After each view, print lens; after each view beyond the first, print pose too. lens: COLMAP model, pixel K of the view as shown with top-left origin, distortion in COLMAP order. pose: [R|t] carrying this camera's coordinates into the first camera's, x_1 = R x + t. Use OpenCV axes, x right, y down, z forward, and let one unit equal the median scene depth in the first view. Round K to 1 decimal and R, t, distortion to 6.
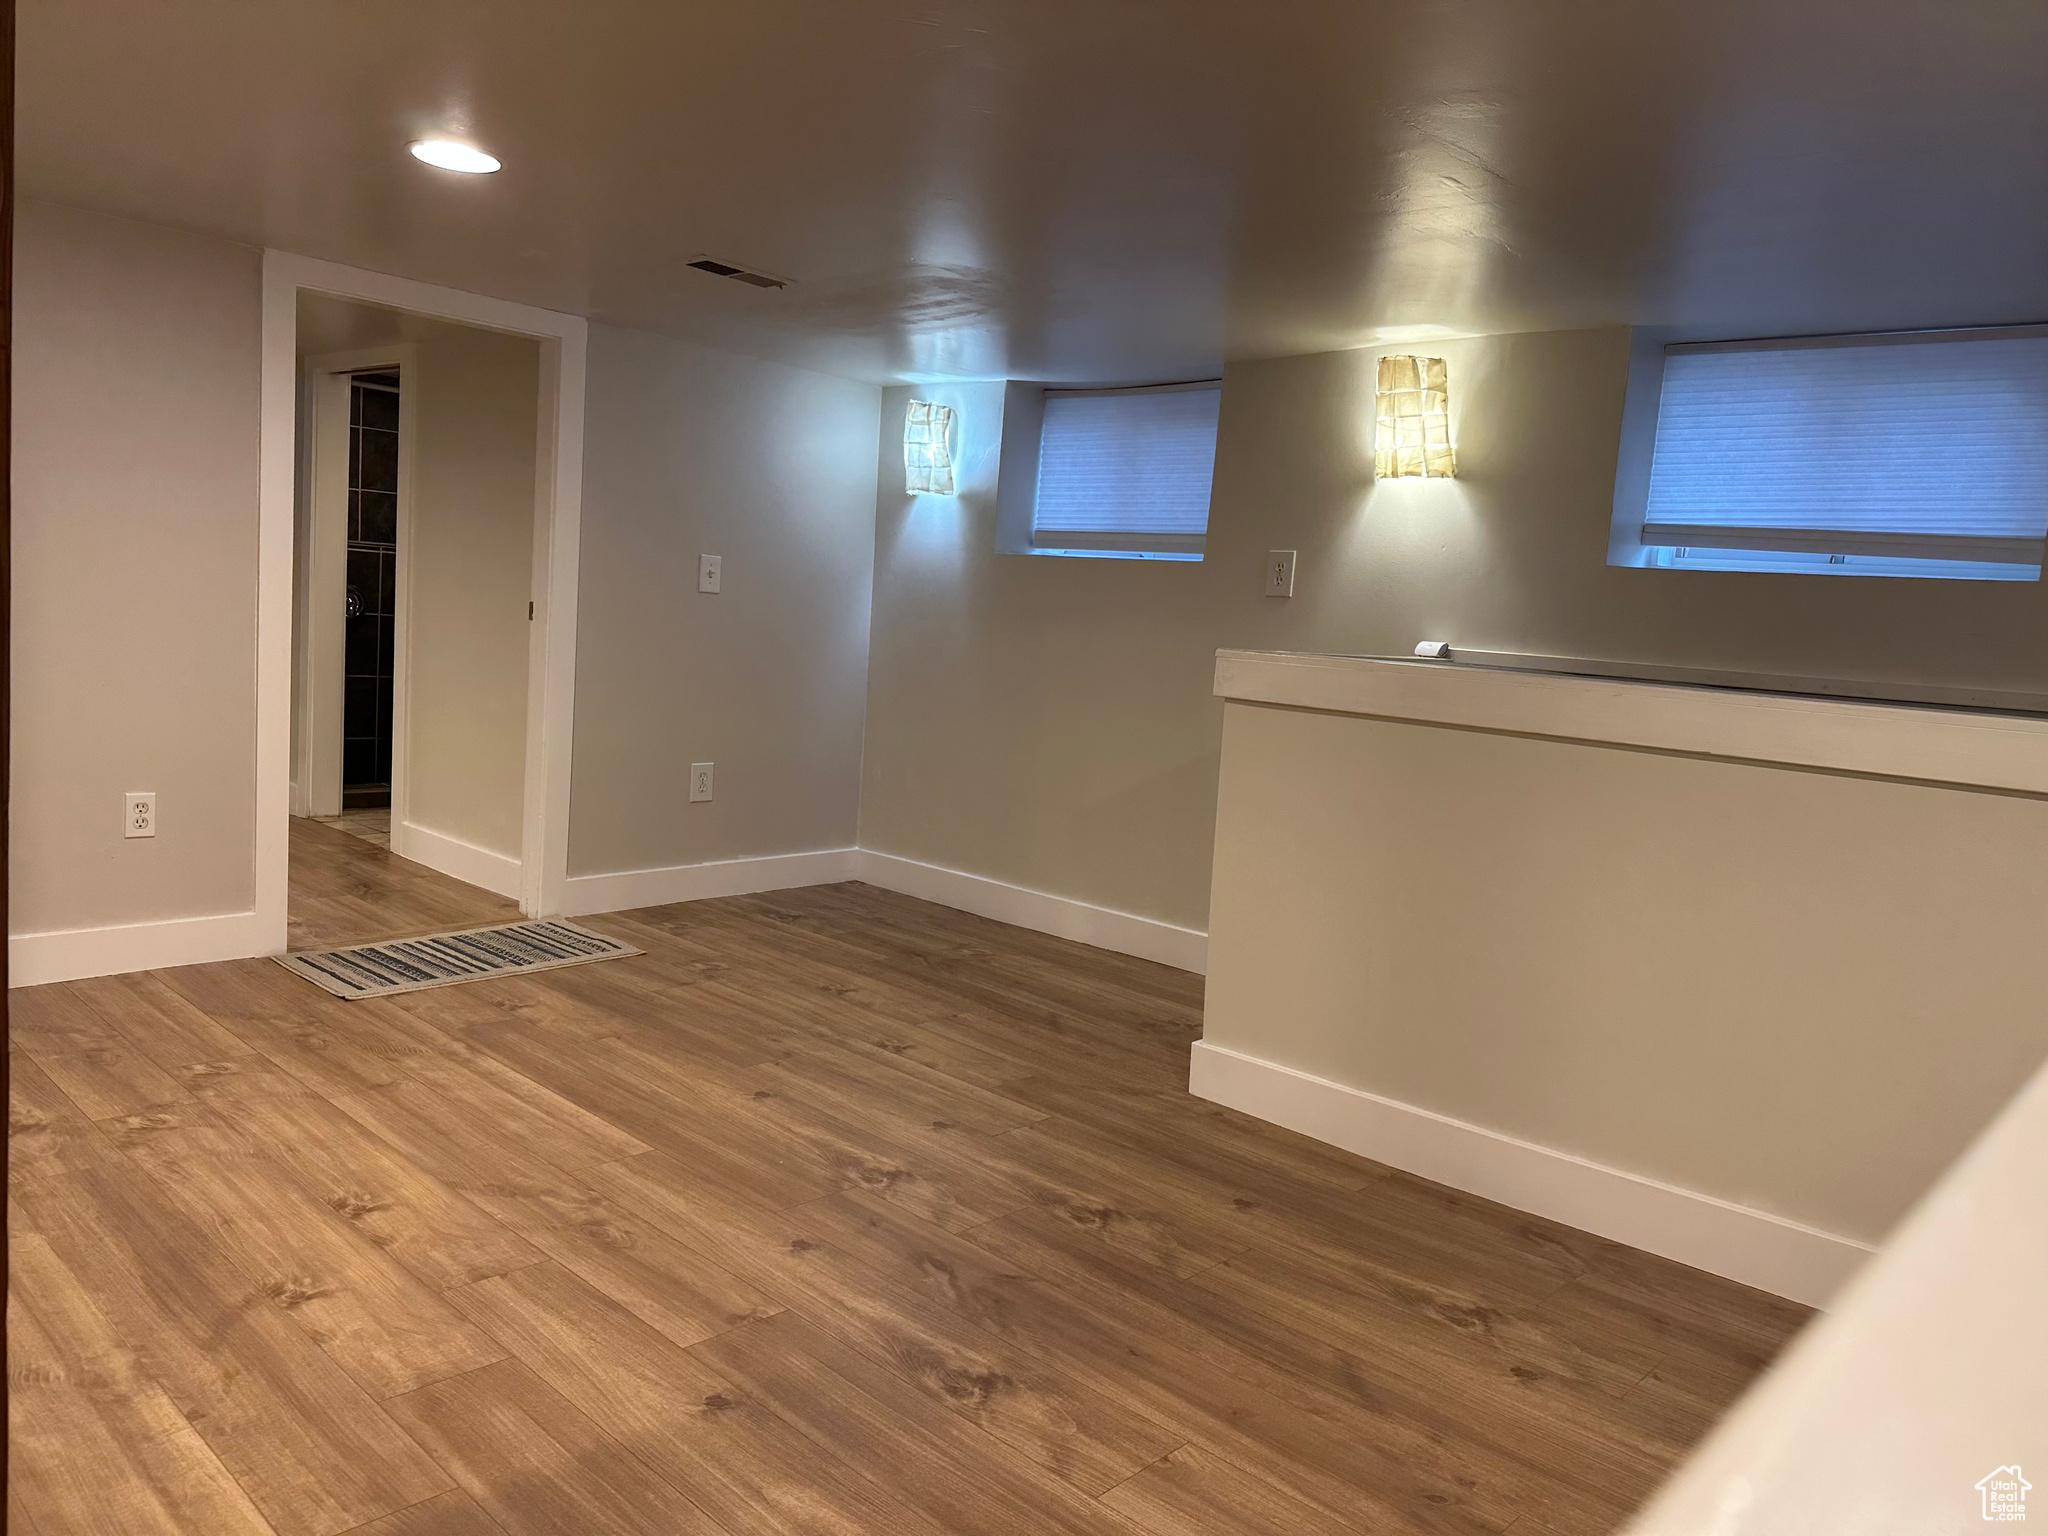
lens RADIAL K [[1432.0, 0, 1021.5], [0, 1432.0, 765.4], [0, 0, 1]] dist [0.048317, -0.063800]
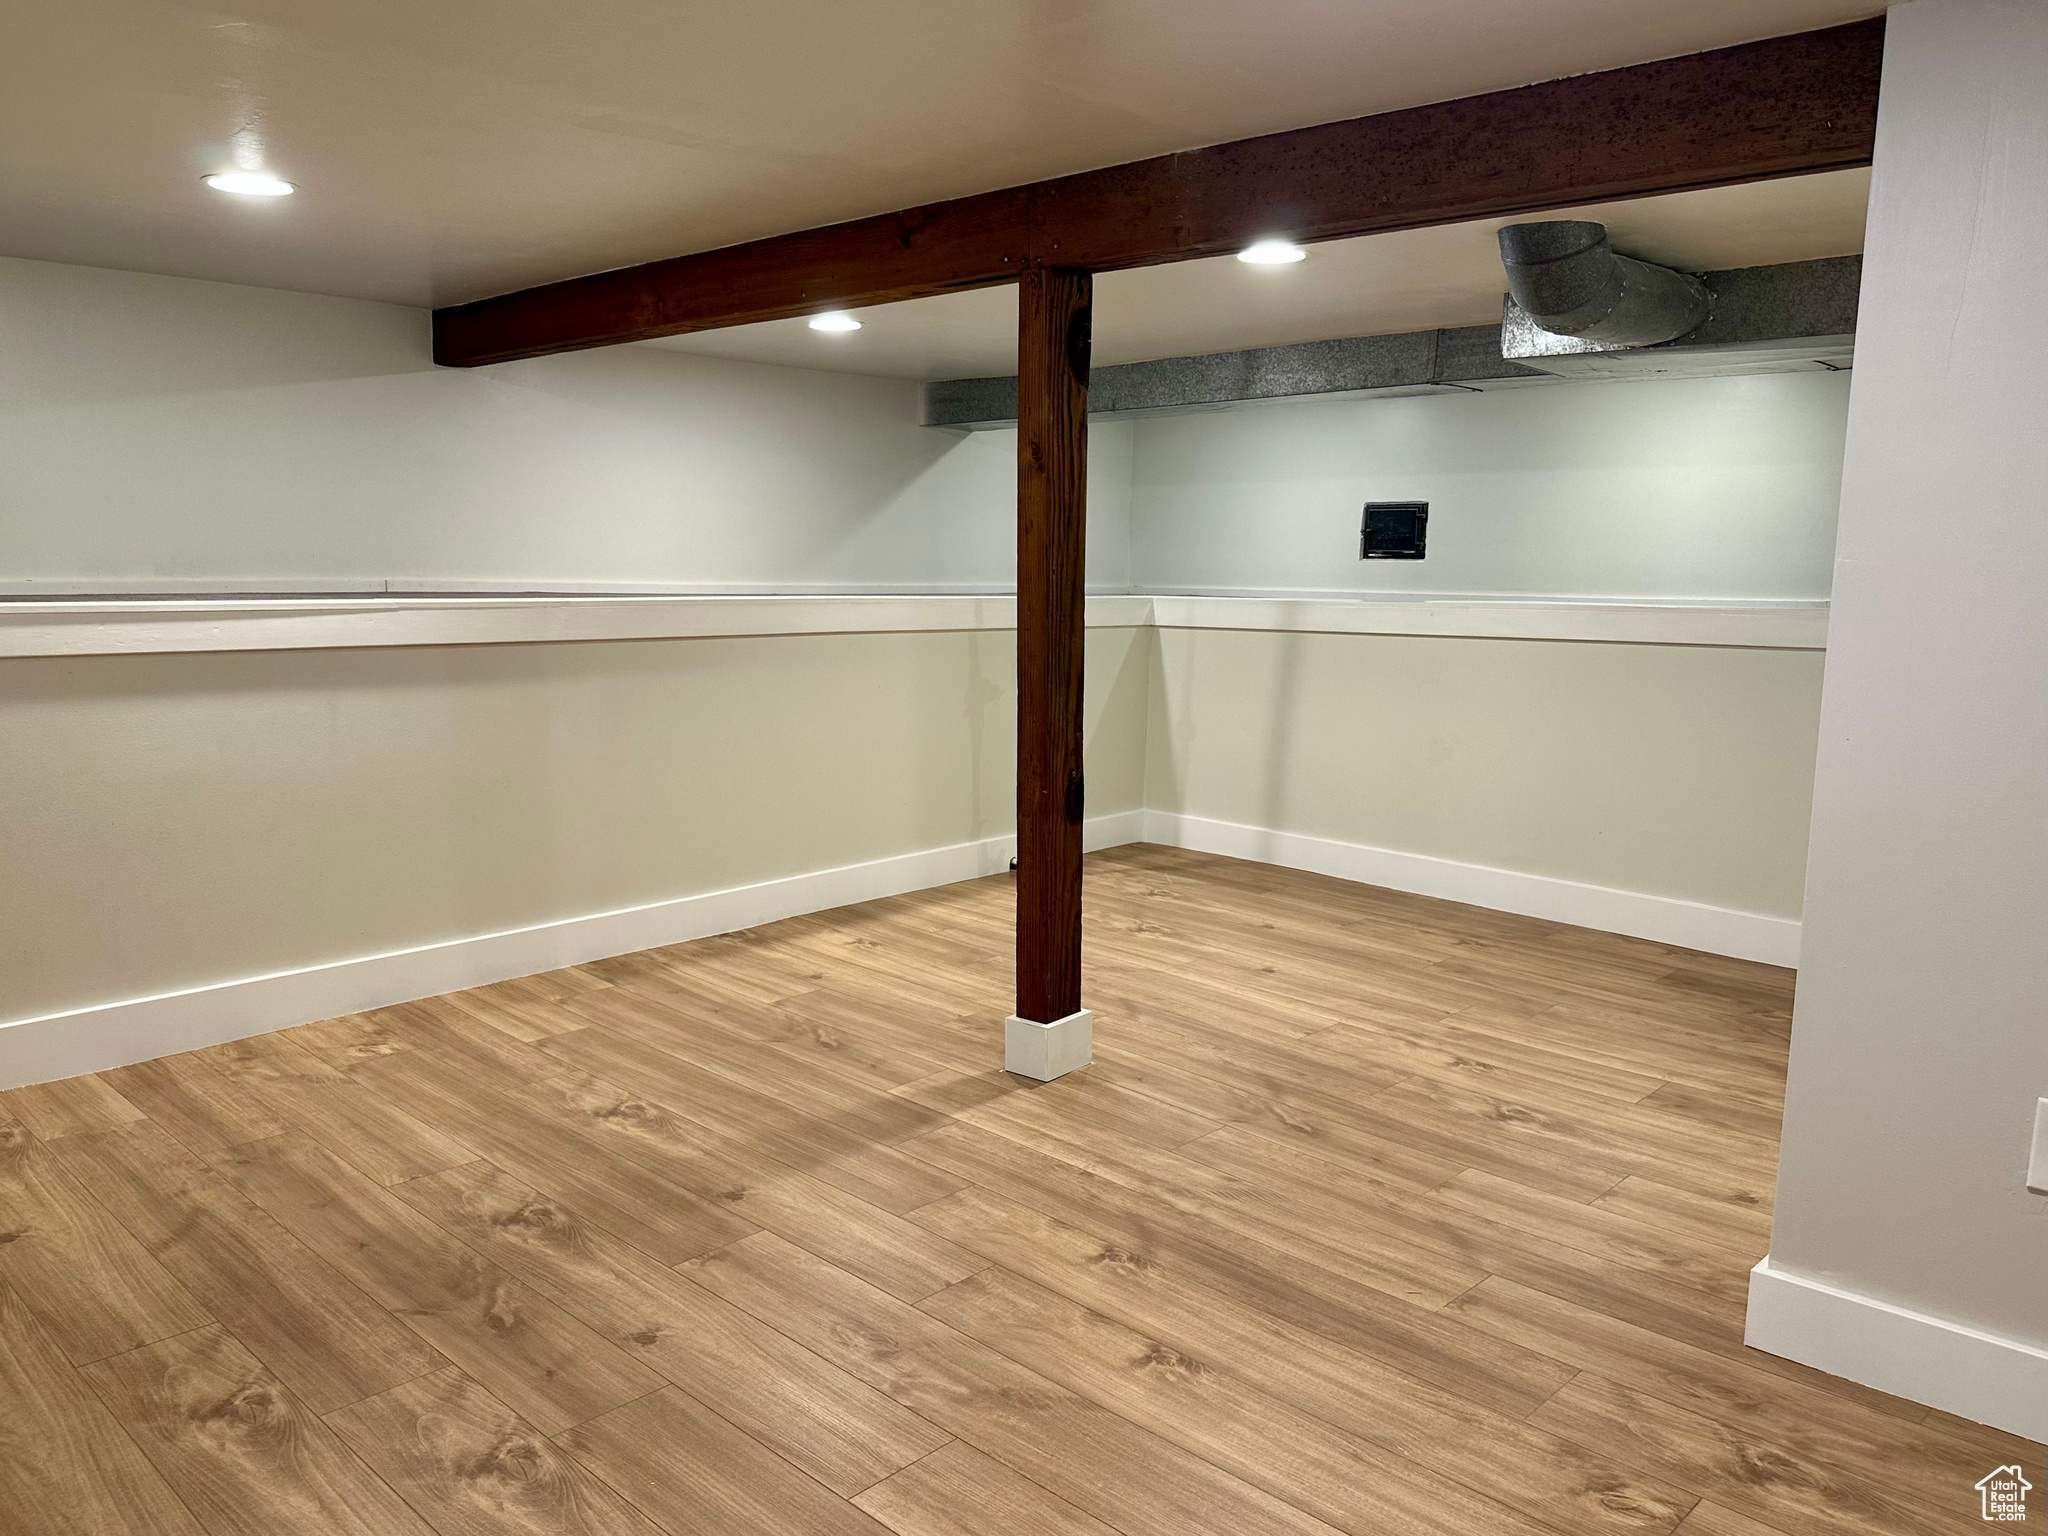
lens RADIAL K [[1432.0, 0, 1021.7], [0, 1432.0, 766.8], [0, 0, 1]] dist [0.048317, -0.063800]
pose [[-0.996582, -0.079307, -0.023106, -0.365708], [-0.082579, 0.963432, 0.254909, -0.269349], [0.002046, 0.255946, -0.966689, 1.933935]]
